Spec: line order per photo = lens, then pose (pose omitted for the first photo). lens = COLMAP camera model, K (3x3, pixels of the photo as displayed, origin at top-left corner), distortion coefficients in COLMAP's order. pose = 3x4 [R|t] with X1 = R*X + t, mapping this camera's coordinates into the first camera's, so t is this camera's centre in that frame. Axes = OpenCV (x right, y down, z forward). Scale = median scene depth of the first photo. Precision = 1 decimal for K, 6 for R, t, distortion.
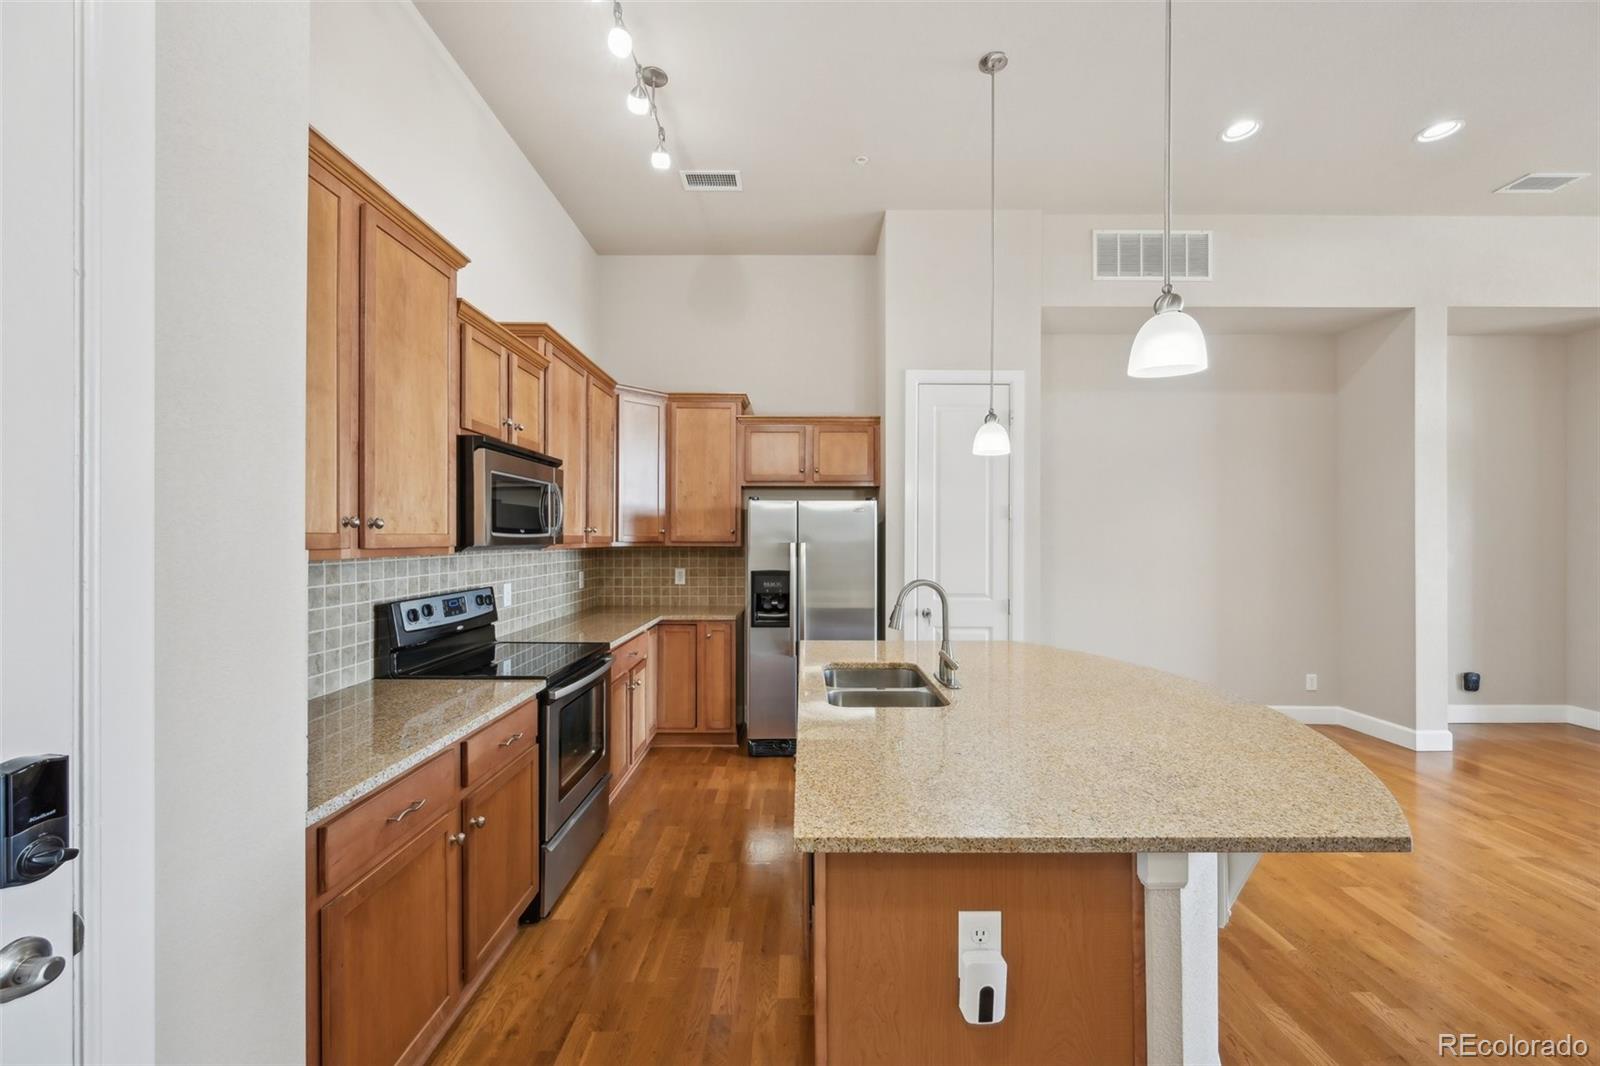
lens RADIAL K [[626.4, 0, 804.7], [0, 626.4, 536.6], [0, 0, 1]] dist [-0.002859, 0.001182]
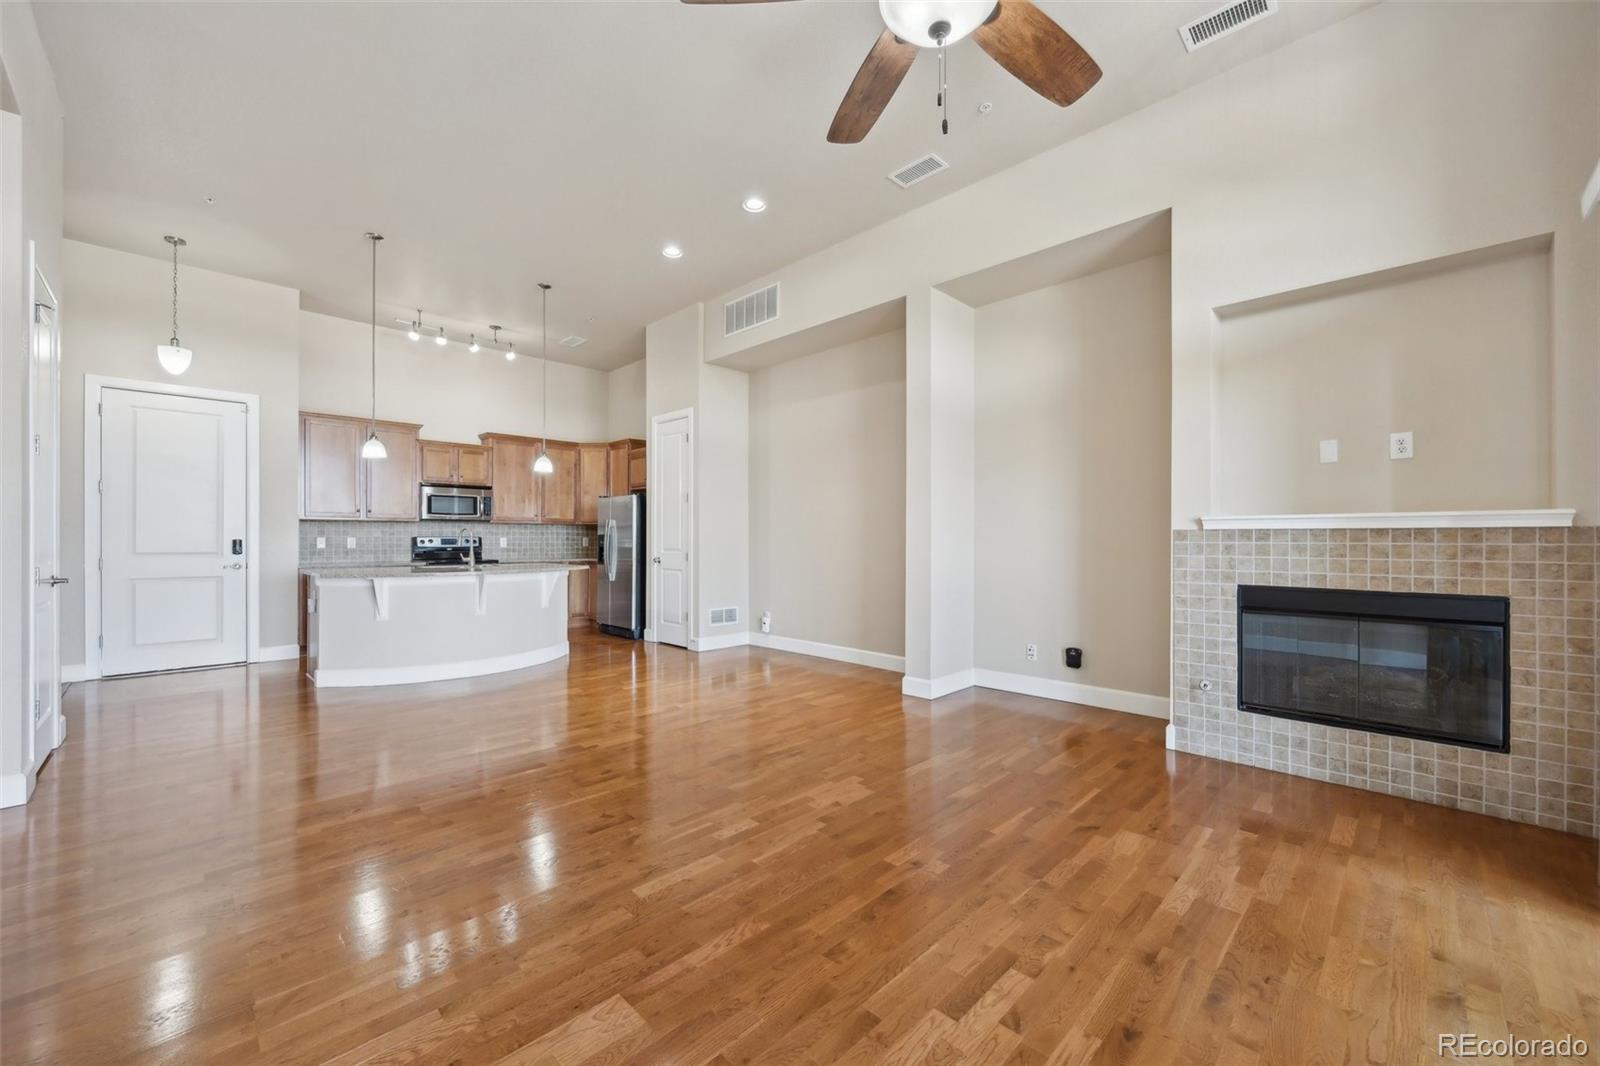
lens RADIAL K [[626.4, 0, 806.2], [0, 626.4, 538.2], [0, 0, 1]] dist [-0.002859, 0.001182]
pose [[0.708823, -0.002562, -0.705381, 1.730177], [0.001954, 0.999997, -0.001668, 0.069959], [0.705383, -0.000195, 0.708826, 0.088798]]
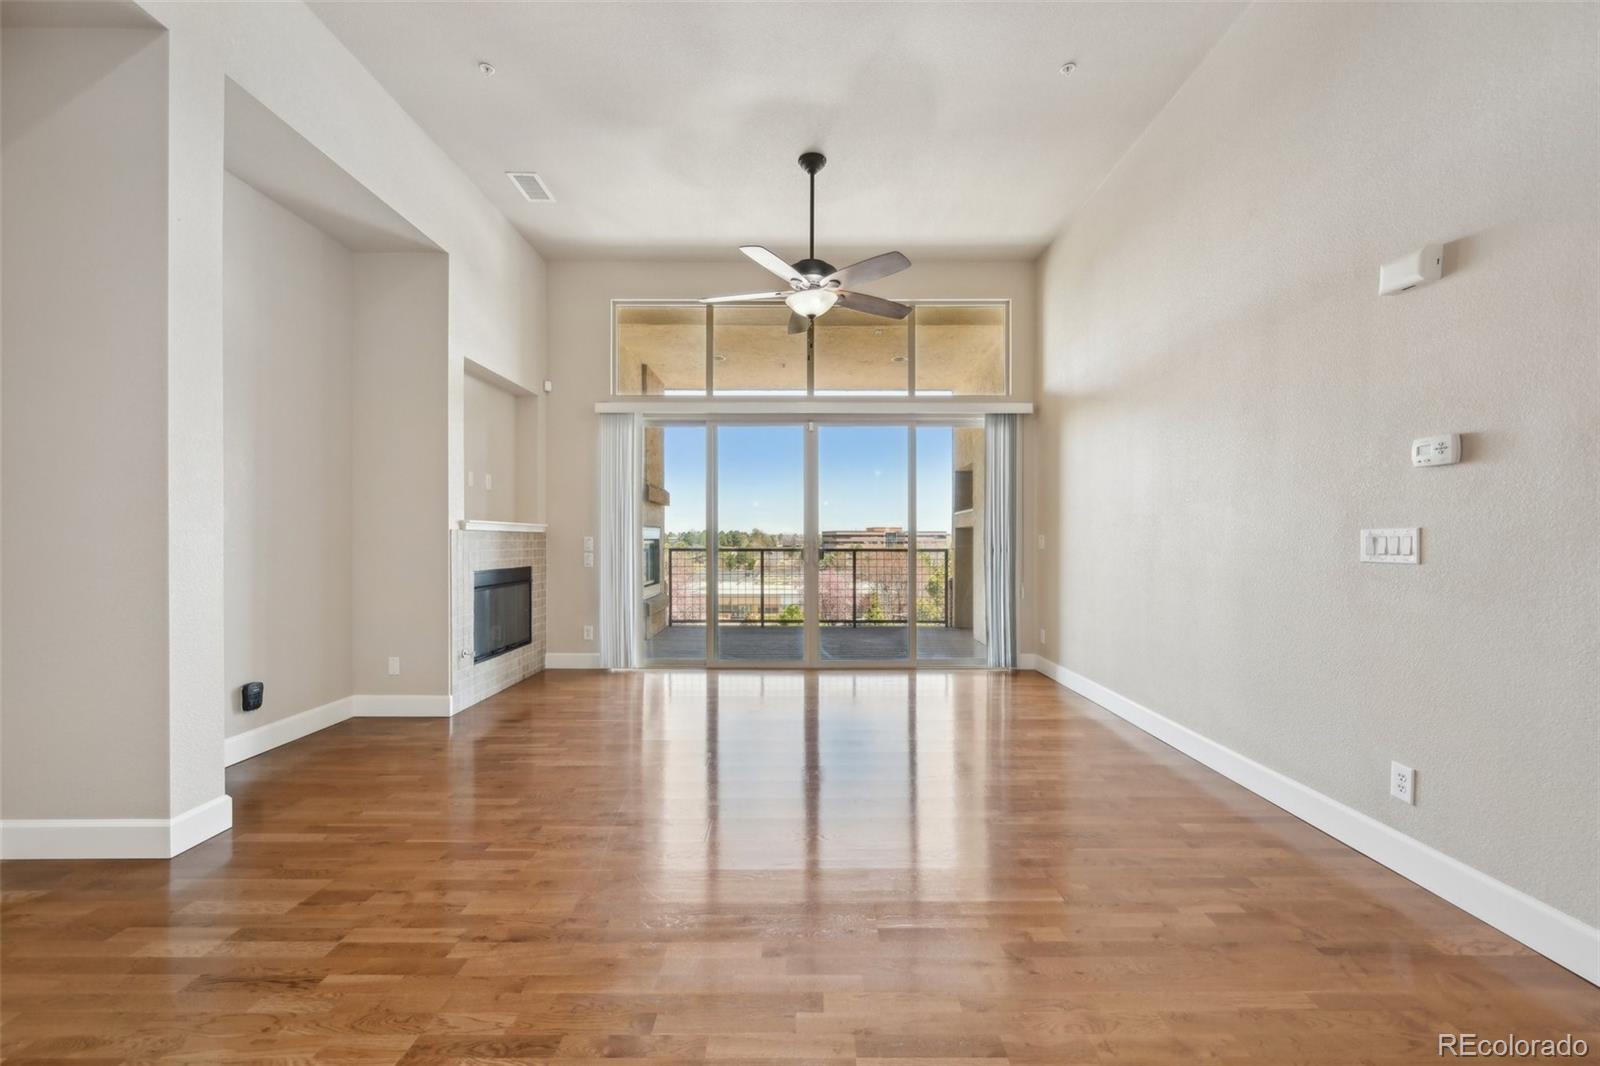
lens RADIAL K [[626.4, 0, 804.8], [0, 626.4, 538.3], [0, 0, 1]] dist [-0.002859, 0.001182]
pose [[0.002998, 0.000575, 0.999995, 0.466469], [-0.001985, 0.999998, -0.000569, 0.071620], [-0.999994, -0.001983, 0.002999, 0.477405]]
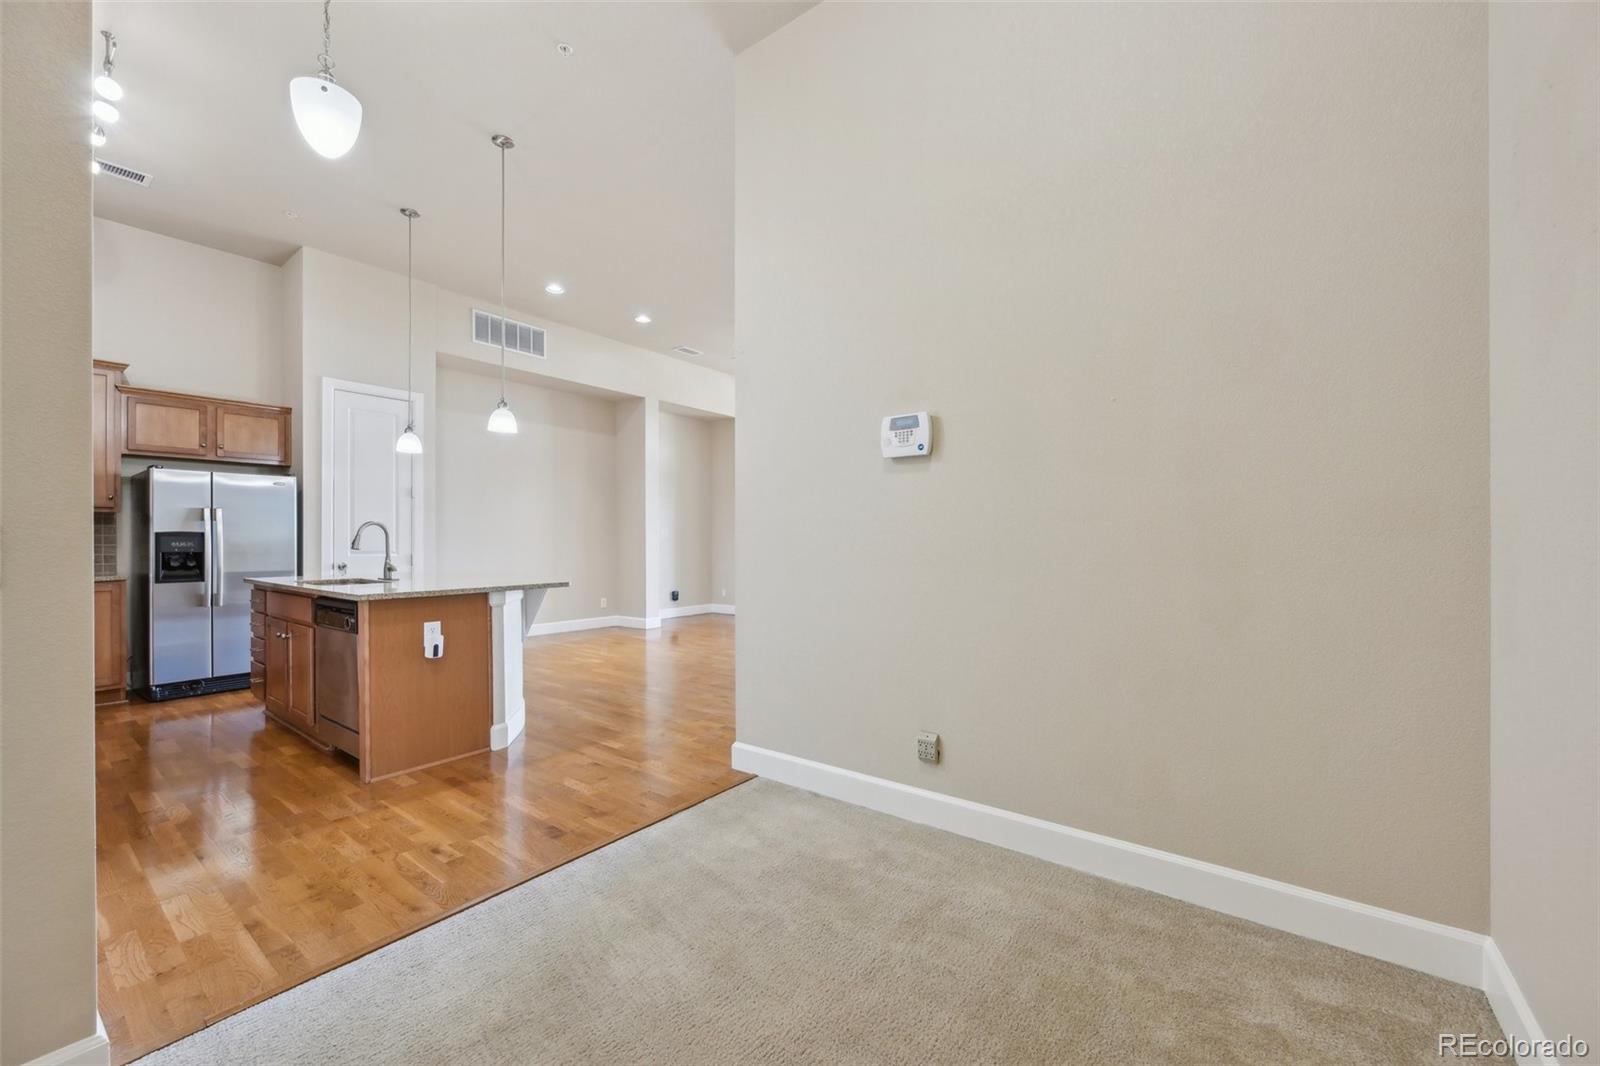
lens RADIAL K [[626.4, 0, 802.2], [0, 626.4, 539.2], [0, 0, 1]] dist [-0.002859, 0.001182]
pose [[0.607796, -0.002737, 0.794088, -0.268020], [0.001302, 0.999996, 0.002450, 0.066074], [-0.794092, -0.000455, 0.607798, -0.576050]]
